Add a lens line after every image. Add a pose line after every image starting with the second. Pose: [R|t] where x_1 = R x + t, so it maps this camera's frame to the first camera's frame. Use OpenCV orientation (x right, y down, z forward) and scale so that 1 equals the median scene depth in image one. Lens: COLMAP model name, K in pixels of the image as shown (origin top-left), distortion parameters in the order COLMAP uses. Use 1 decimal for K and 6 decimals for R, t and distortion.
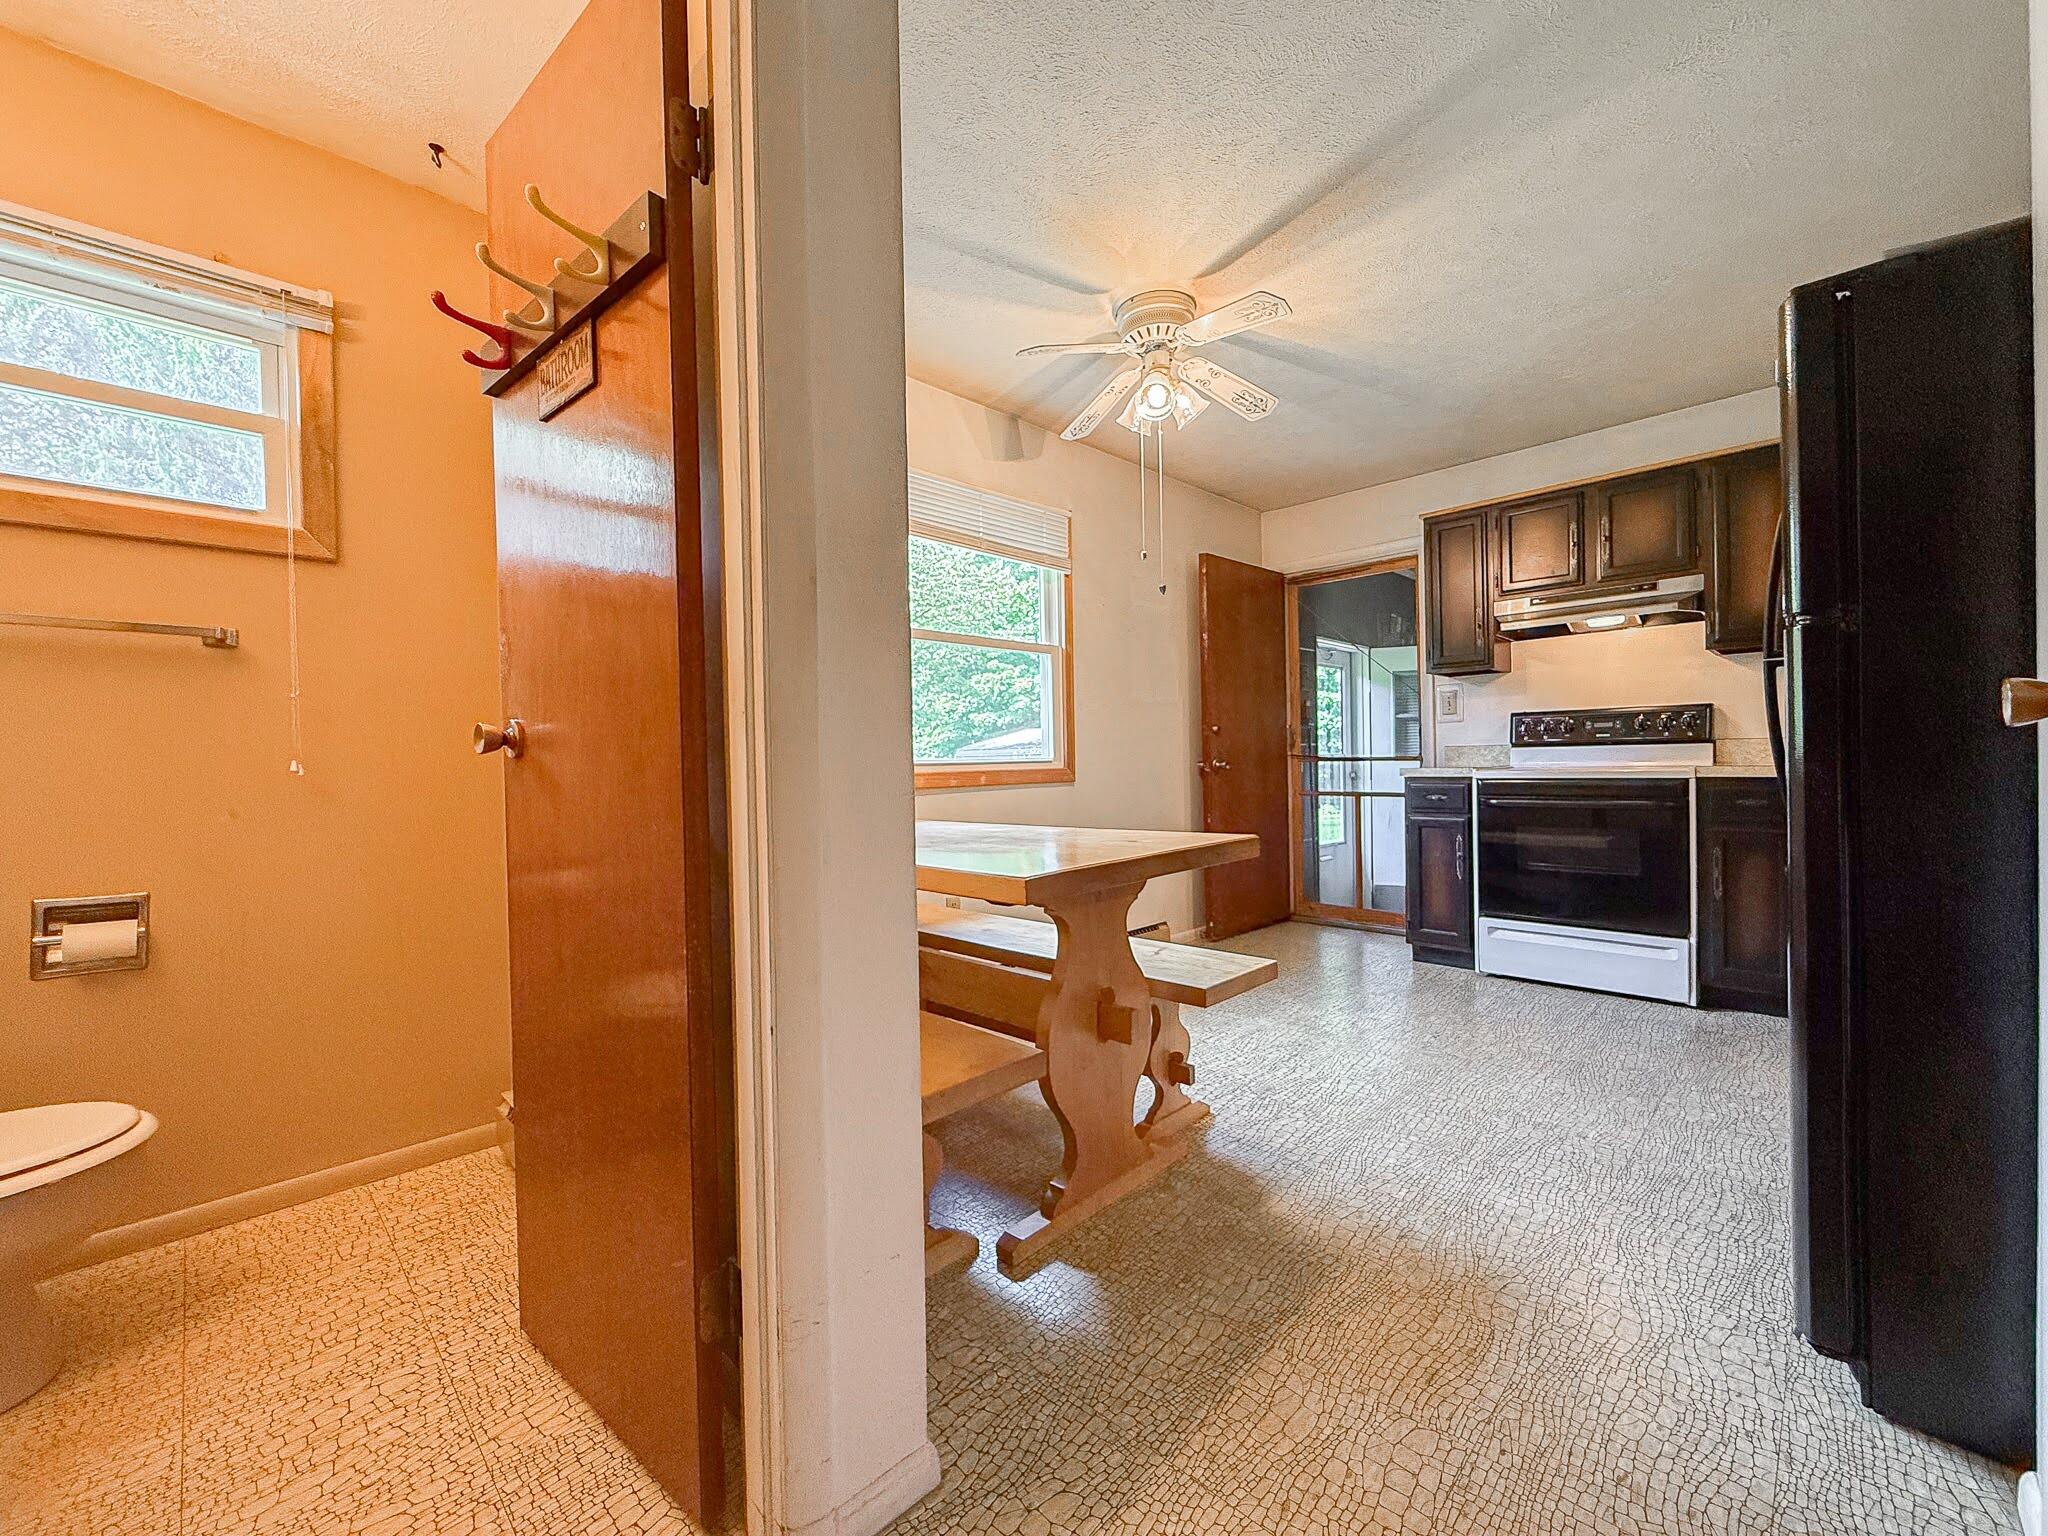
lens RADIAL K [[817.6, 0, 1019.8], [0, 817.6, 769.9], [0, 0, 1]] dist [-0.000482, 0.000290]
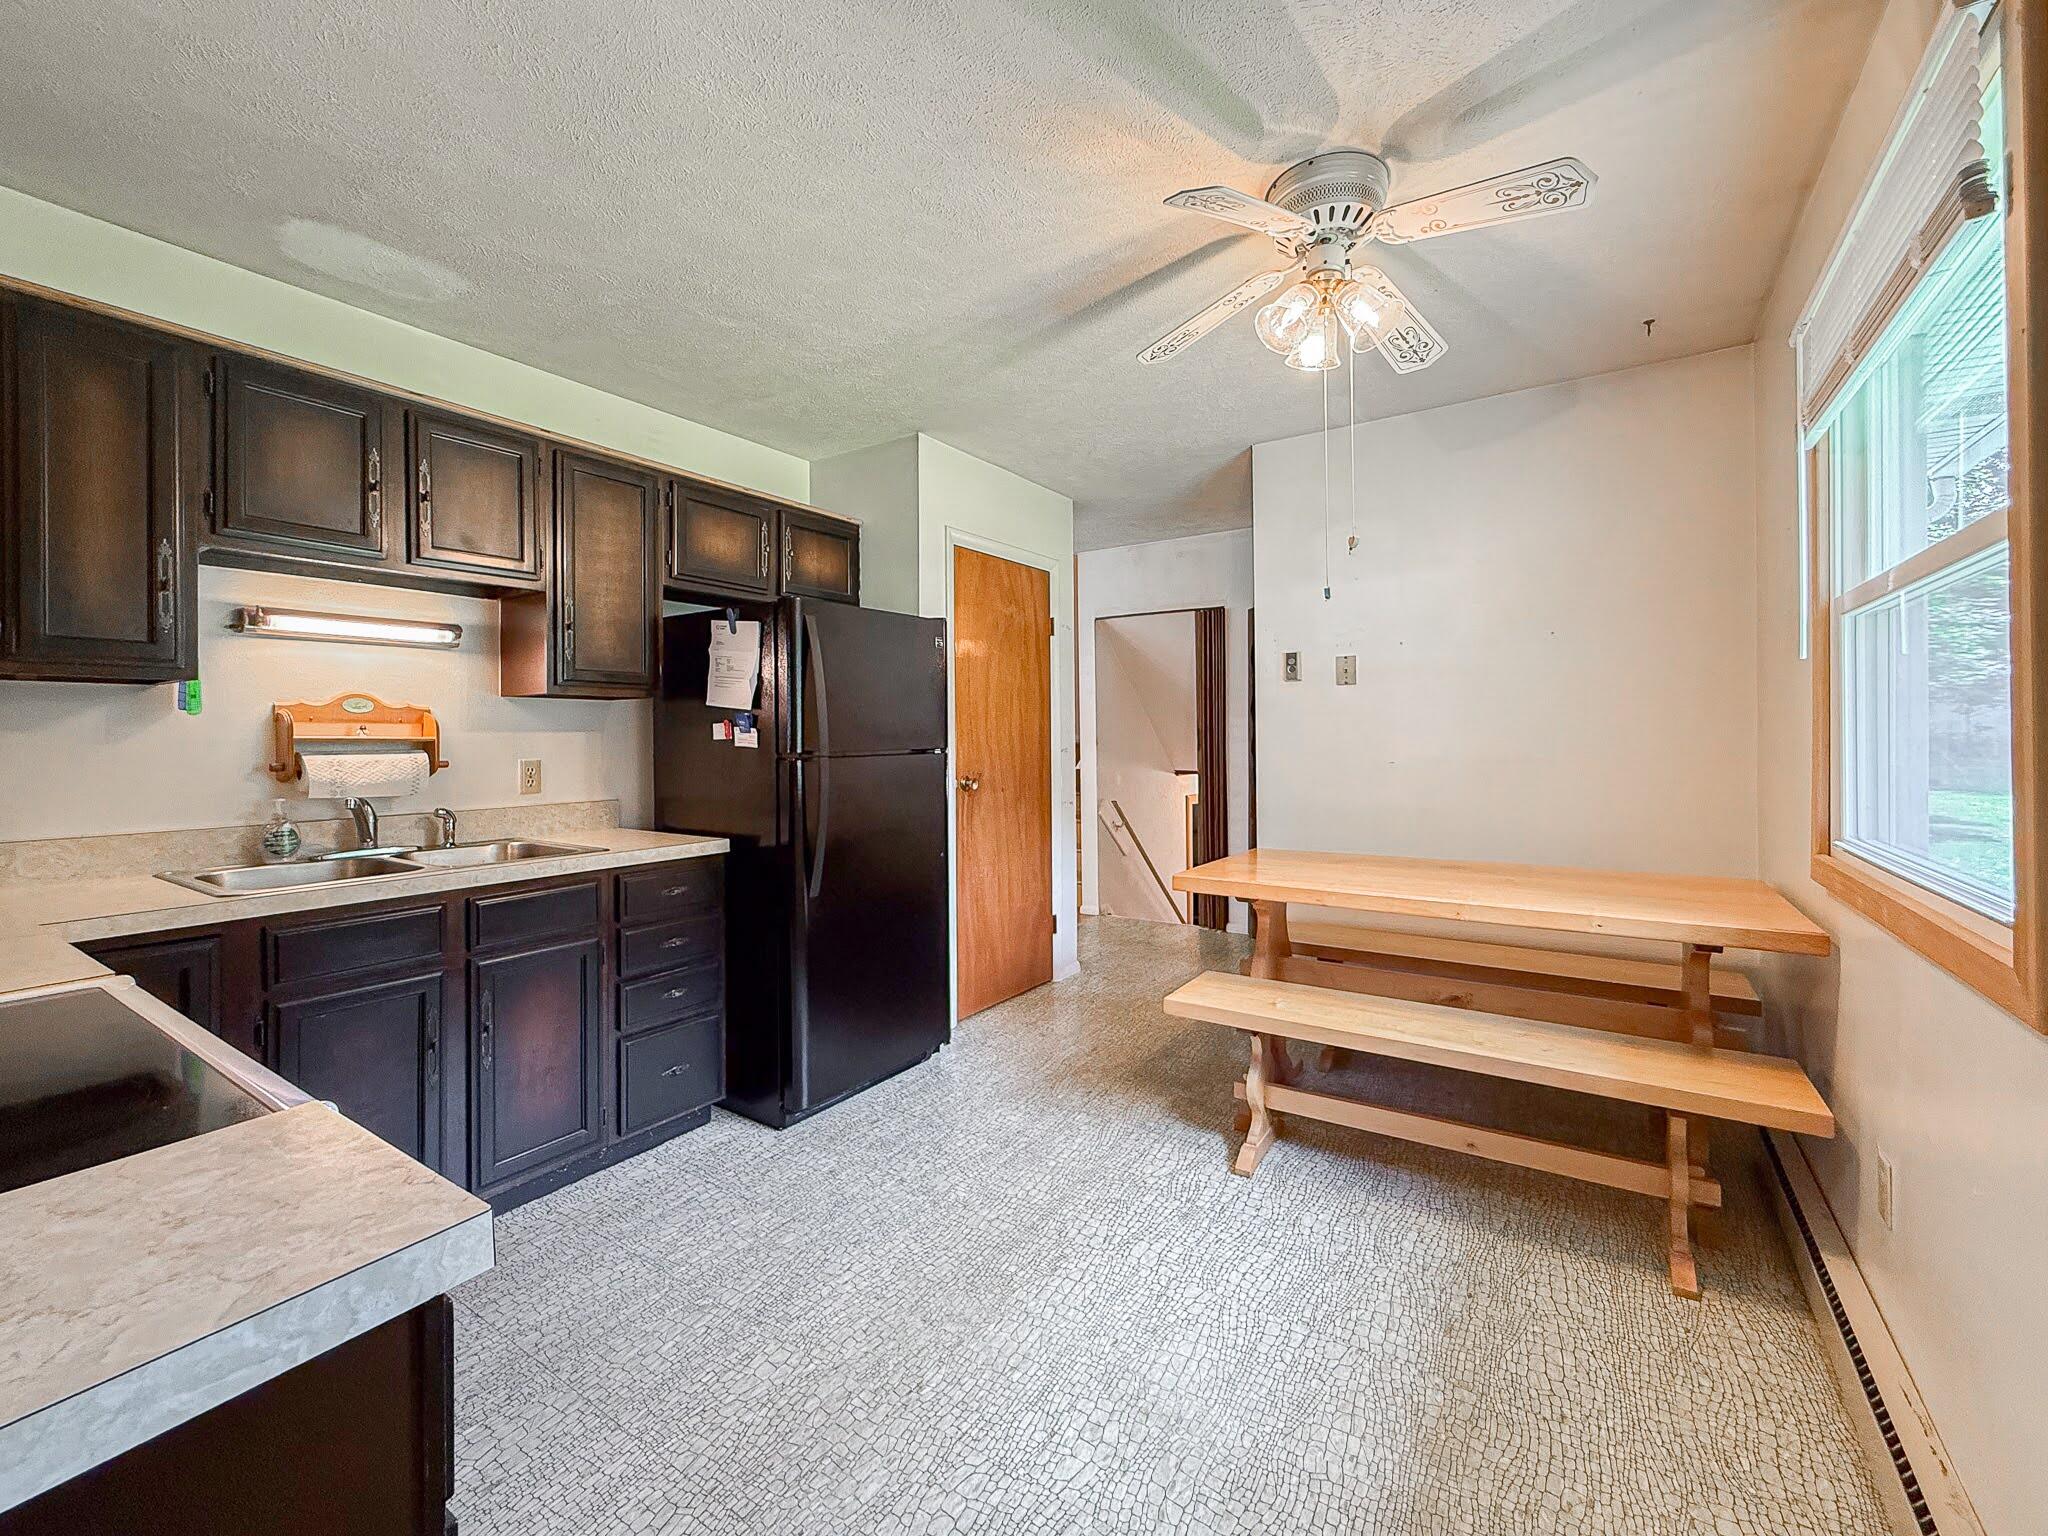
lens RADIAL K [[857.7, 0, 1021.0], [0, 857.7, 736.4], [0, 0, 1]] dist [0.000955, 0.000389]
pose [[-0.980284, 0.030396, -0.195242, 0.565413], [0.027202, 0.999449, 0.019022, -0.120898], [0.195712, 0.013336, -0.980571, 1.642481]]
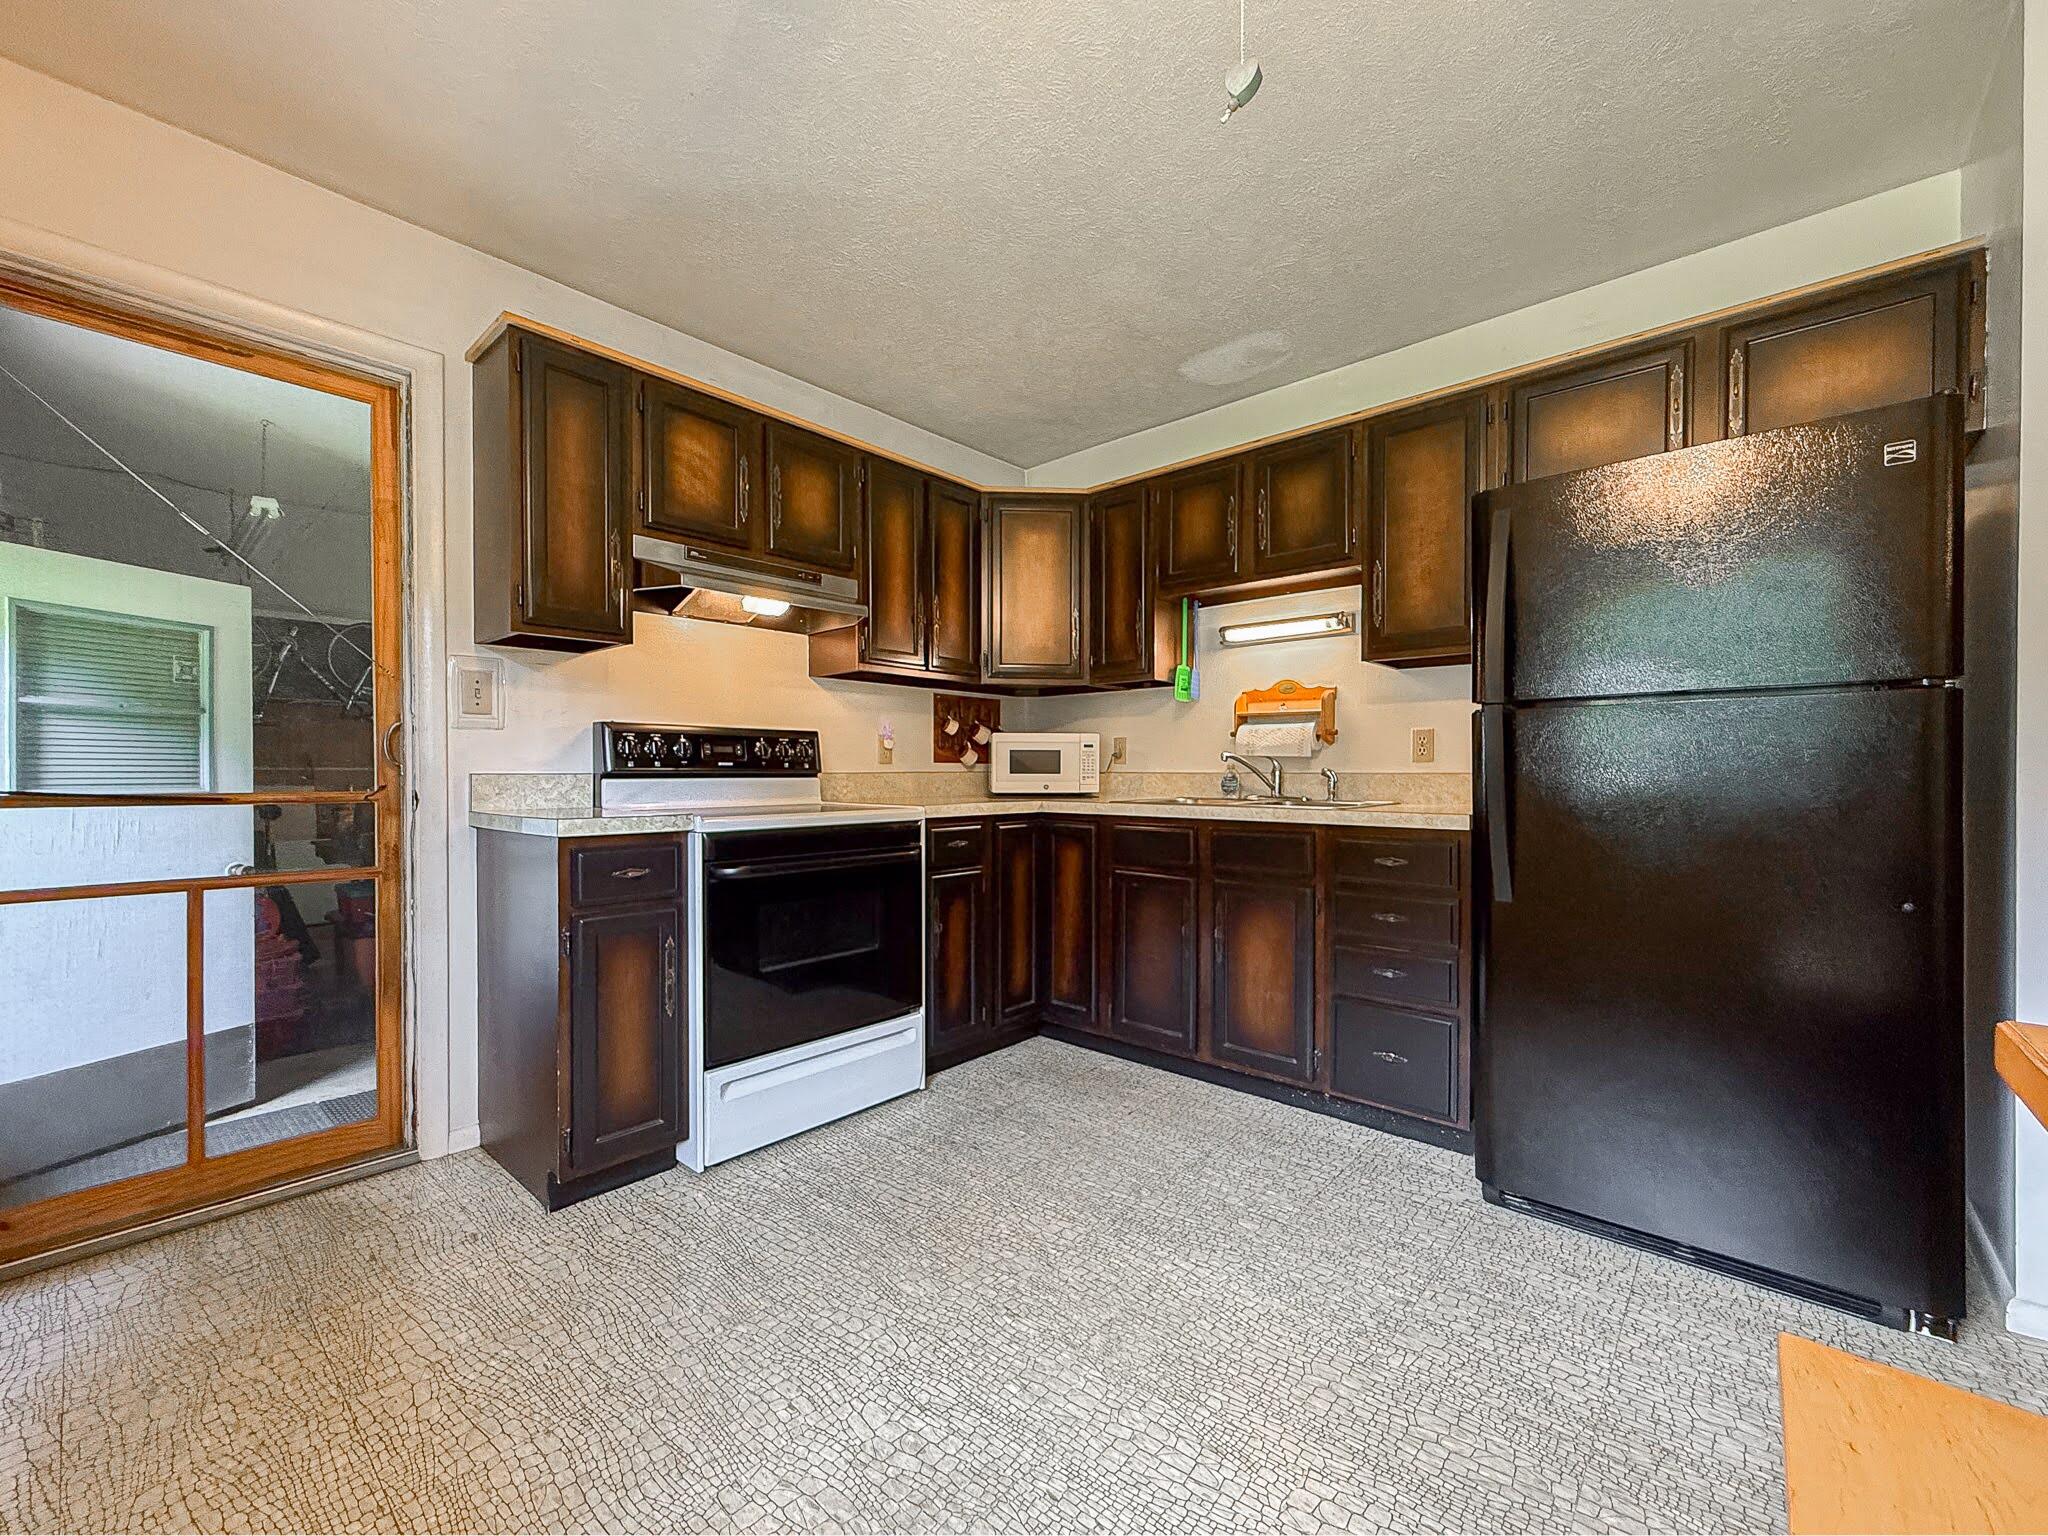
lens RADIAL K [[835.0, 0, 1018.6], [0, 835.0, 777.4], [0, 0, 1]] dist [0.001483, 0.000175]
pose [[-0.058005, 0.011901, 0.998245, -0.053254], [0.014831, 0.999829, -0.011058, -0.025506], [-0.998206, 0.014163, -0.058172, 1.072153]]
